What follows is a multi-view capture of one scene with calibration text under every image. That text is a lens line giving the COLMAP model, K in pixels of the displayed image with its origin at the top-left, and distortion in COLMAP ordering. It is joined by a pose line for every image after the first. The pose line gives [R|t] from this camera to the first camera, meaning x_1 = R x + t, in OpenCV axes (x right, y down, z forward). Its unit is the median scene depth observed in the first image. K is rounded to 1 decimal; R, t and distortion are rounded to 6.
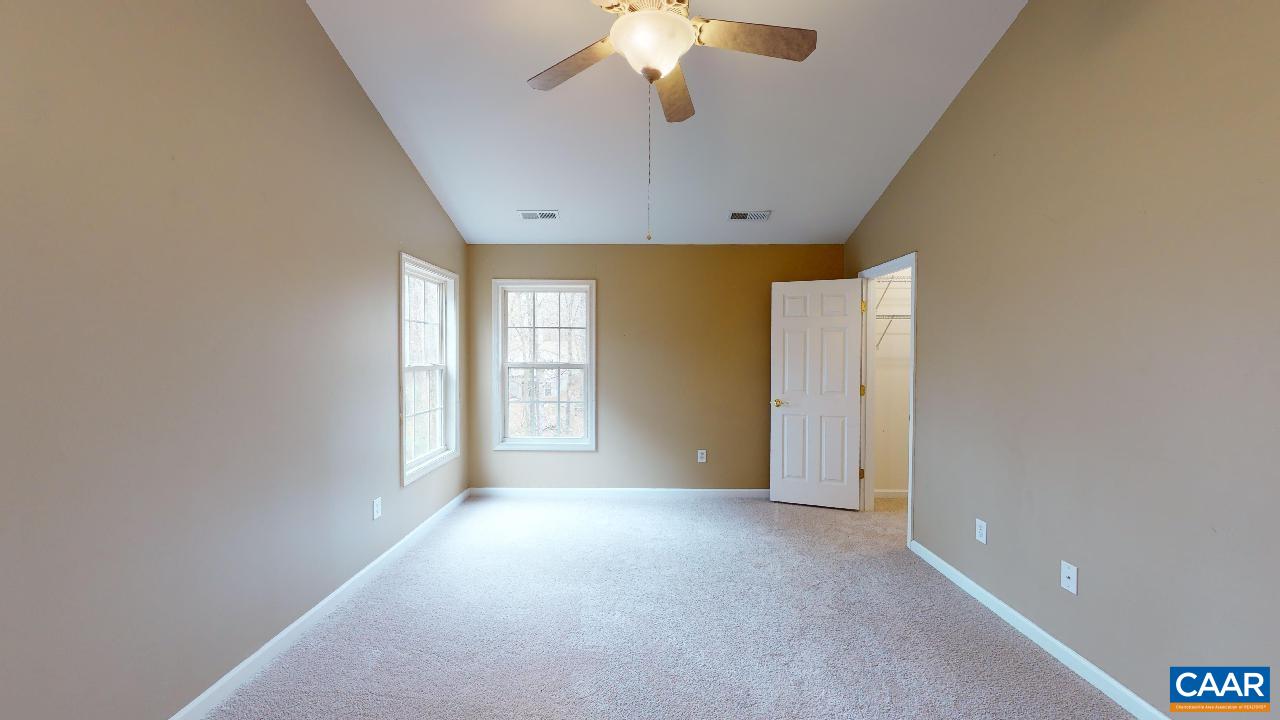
lens RADIAL K [[470.3, 0, 640.5], [0, 470.3, 362.0], [0, 0, 1]] dist [0.000151, 0.000150]
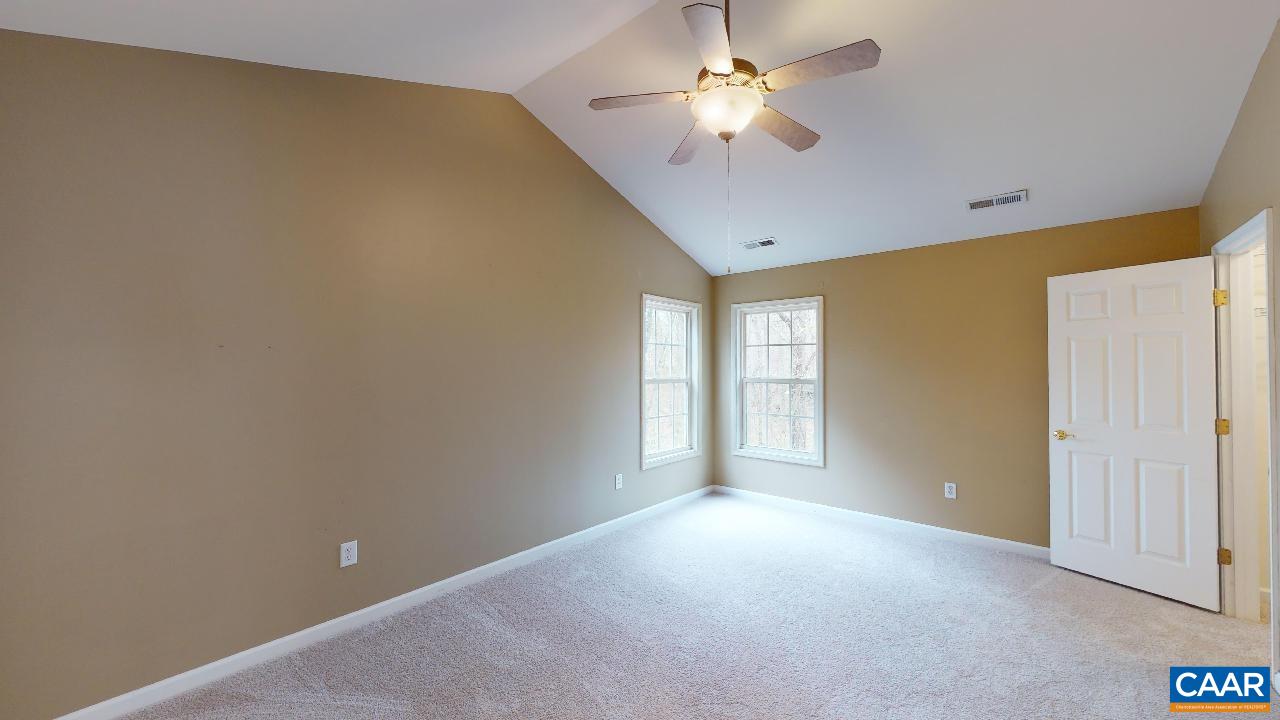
lens RADIAL K [[470.3, 0, 640.5], [0, 470.3, 362.0], [0, 0, 1]] dist [0.000151, 0.000150]
pose [[0.764051, -0.008830, -0.645096, 0.265462], [-0.014004, 0.999444, -0.030267, 0.002088], [0.645004, 0.032159, 0.763502, -0.016336]]
